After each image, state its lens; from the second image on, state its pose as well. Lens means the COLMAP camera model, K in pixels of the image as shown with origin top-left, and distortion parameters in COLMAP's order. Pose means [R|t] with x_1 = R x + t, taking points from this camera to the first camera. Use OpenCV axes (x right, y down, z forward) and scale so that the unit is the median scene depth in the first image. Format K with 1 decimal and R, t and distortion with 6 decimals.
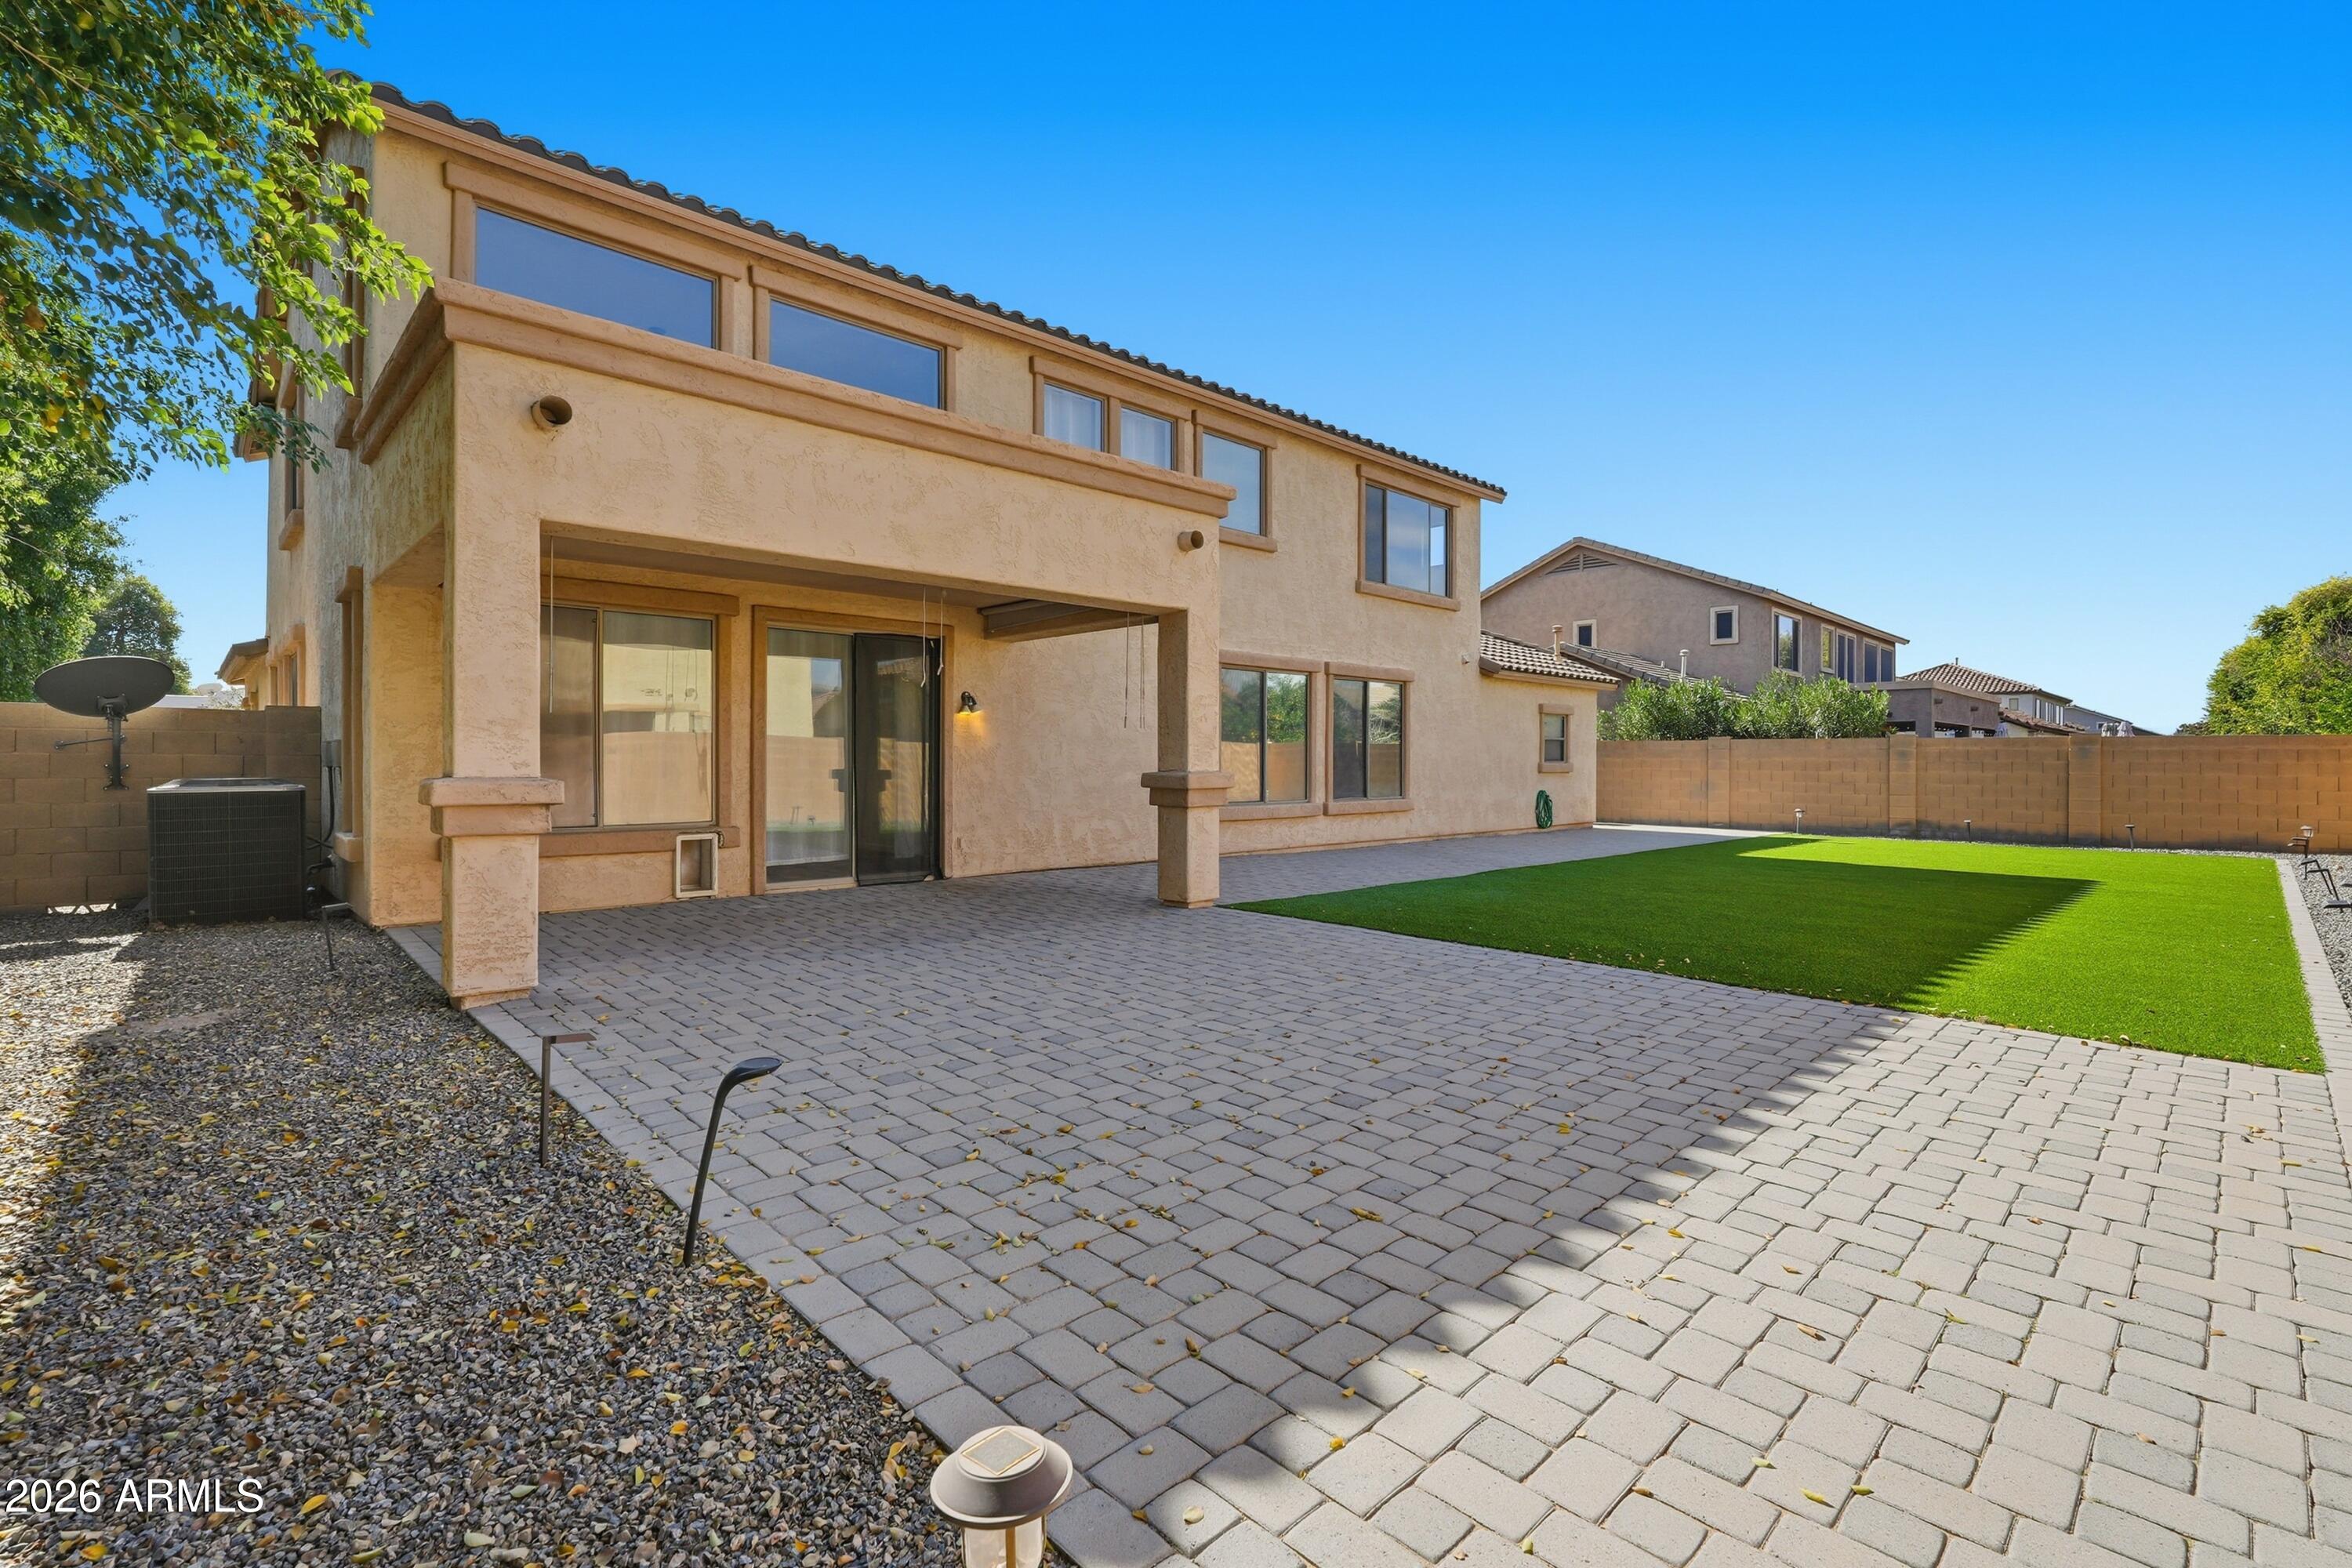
lens RADIAL K [[1053.7, 0, 1168.1], [0, 1053.7, 755.2], [0, 0, 1]] dist [-0.016881, 0.007850]
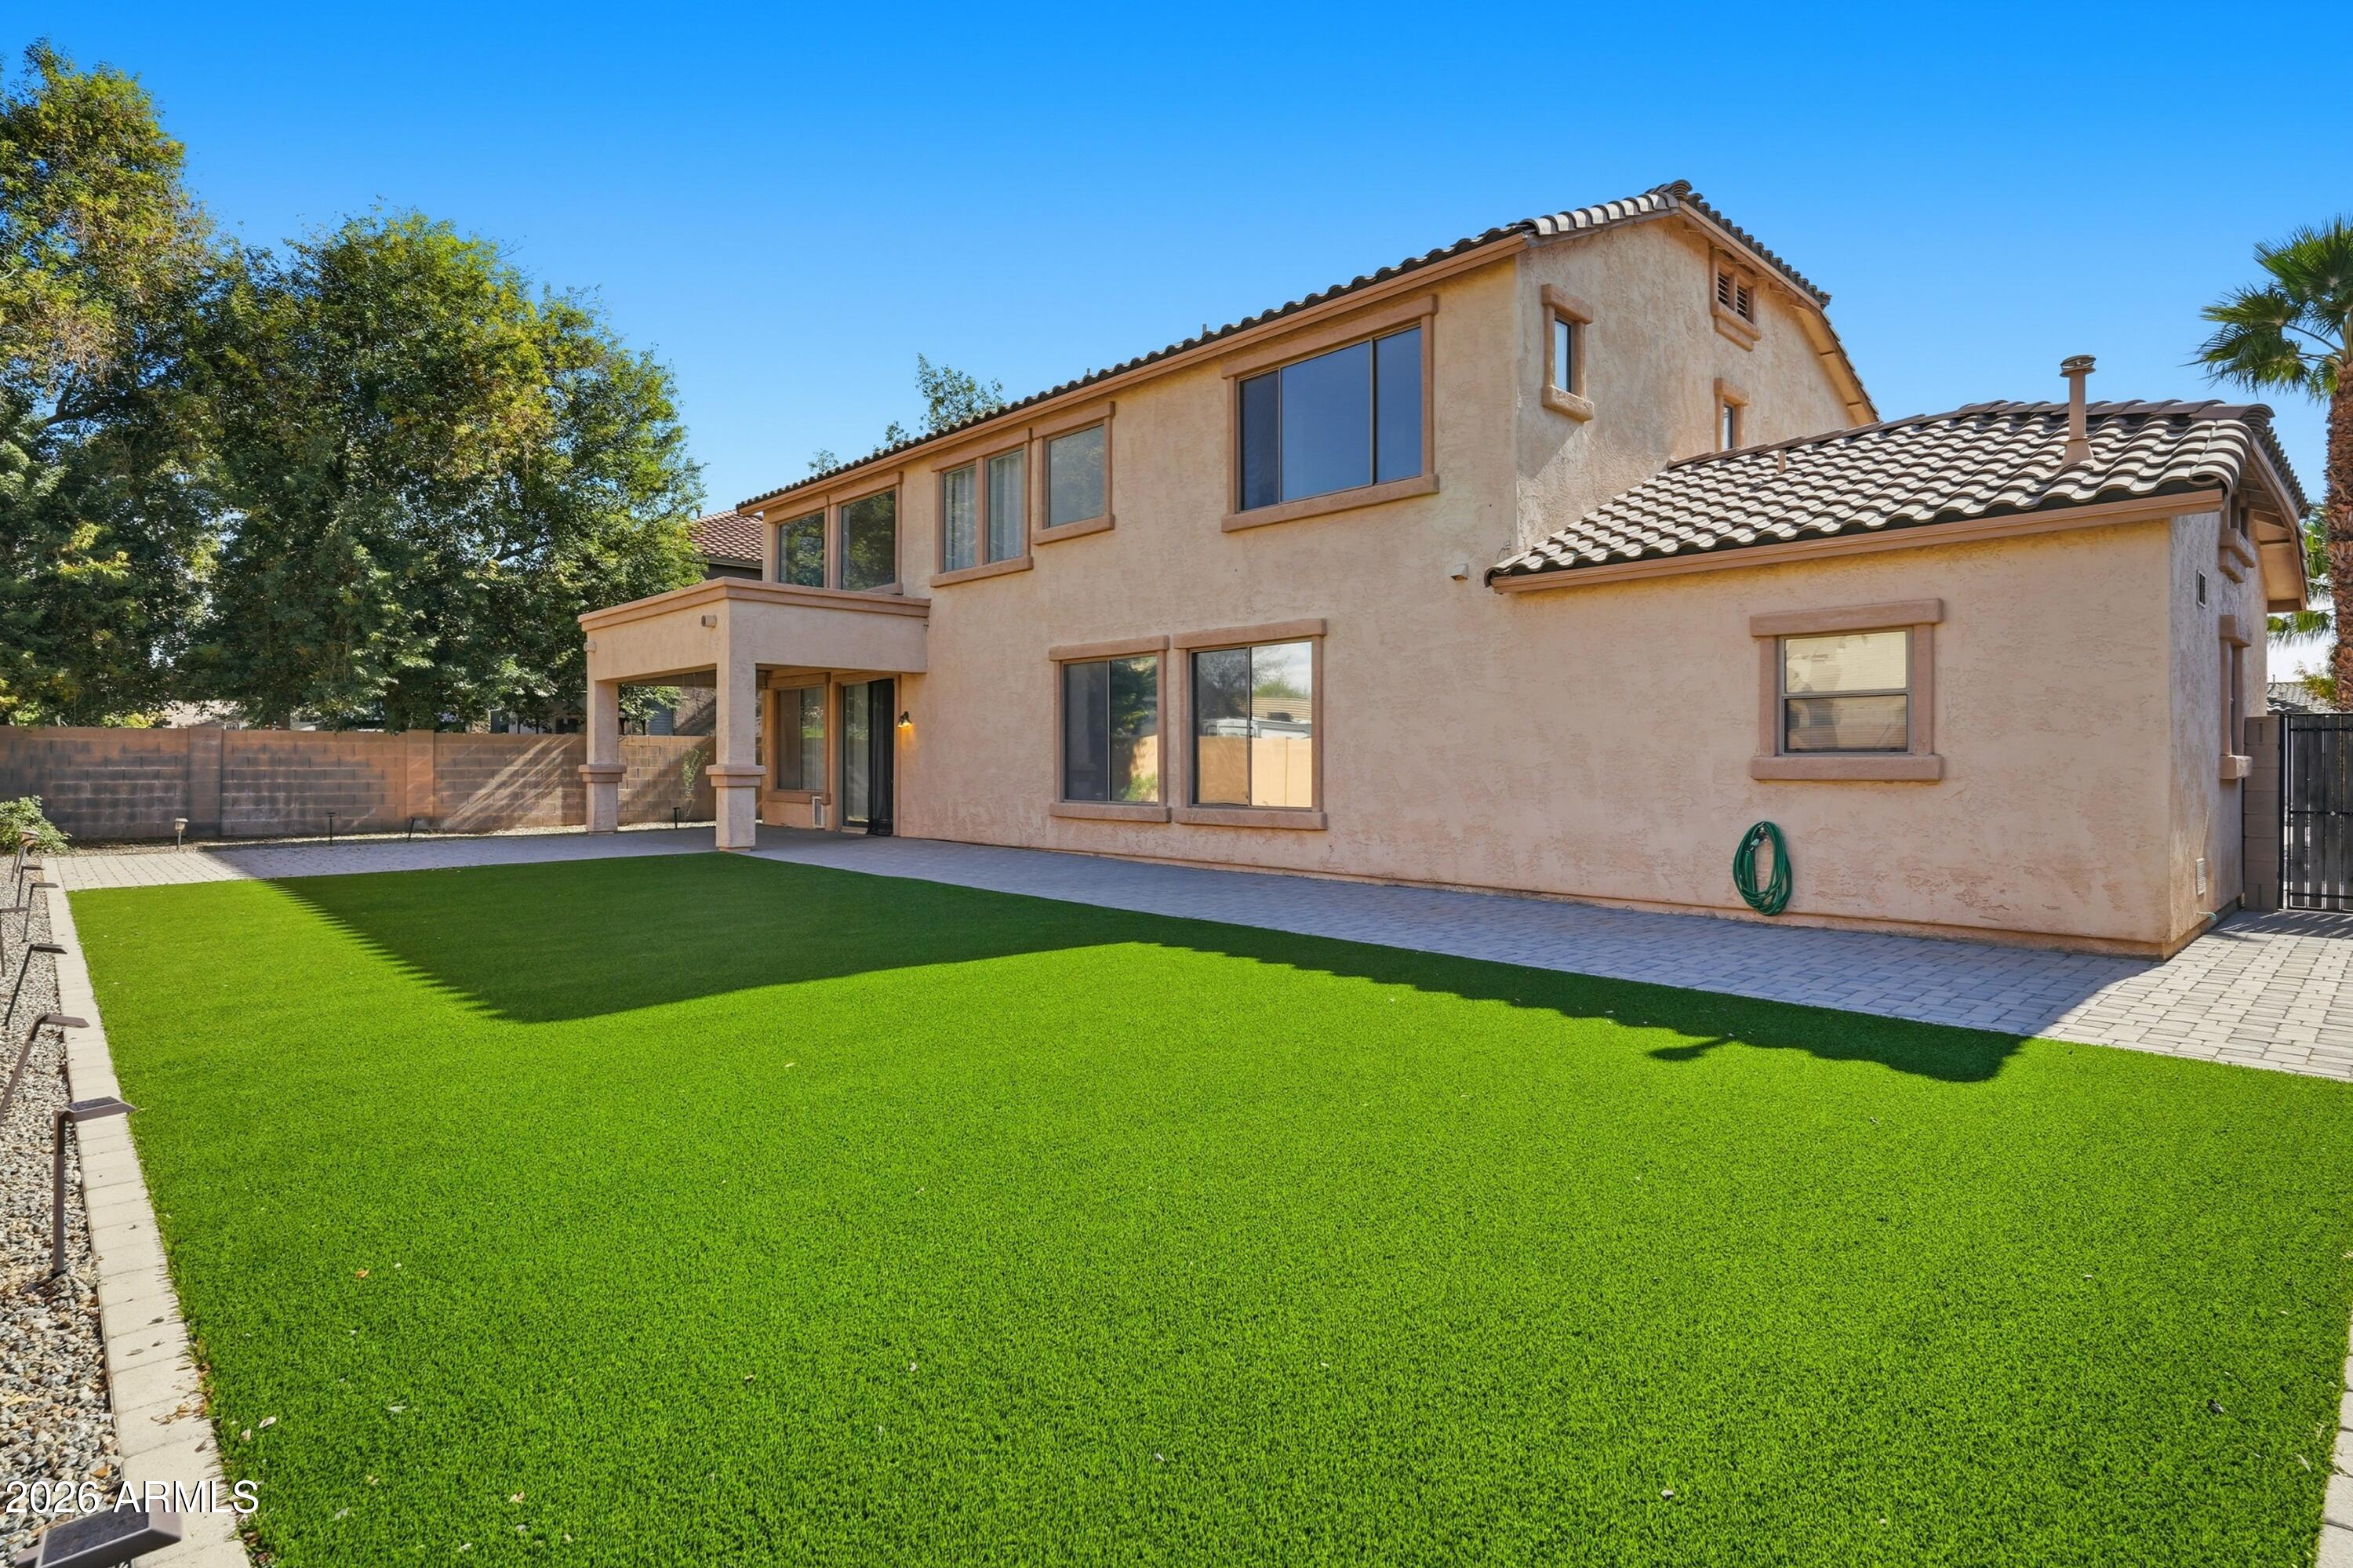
lens RADIAL K [[1133.1, 0, 1169.1], [0, 1133.1, 756.9], [0, 0, 1]] dist [-0.019709, 0.012111]
pose [[0.019386, -0.009343, -0.999768, 1.042961], [0.002906, 0.999953, -0.009289, 0.014198], [0.999808, -0.002725, 0.019412, 0.992615]]
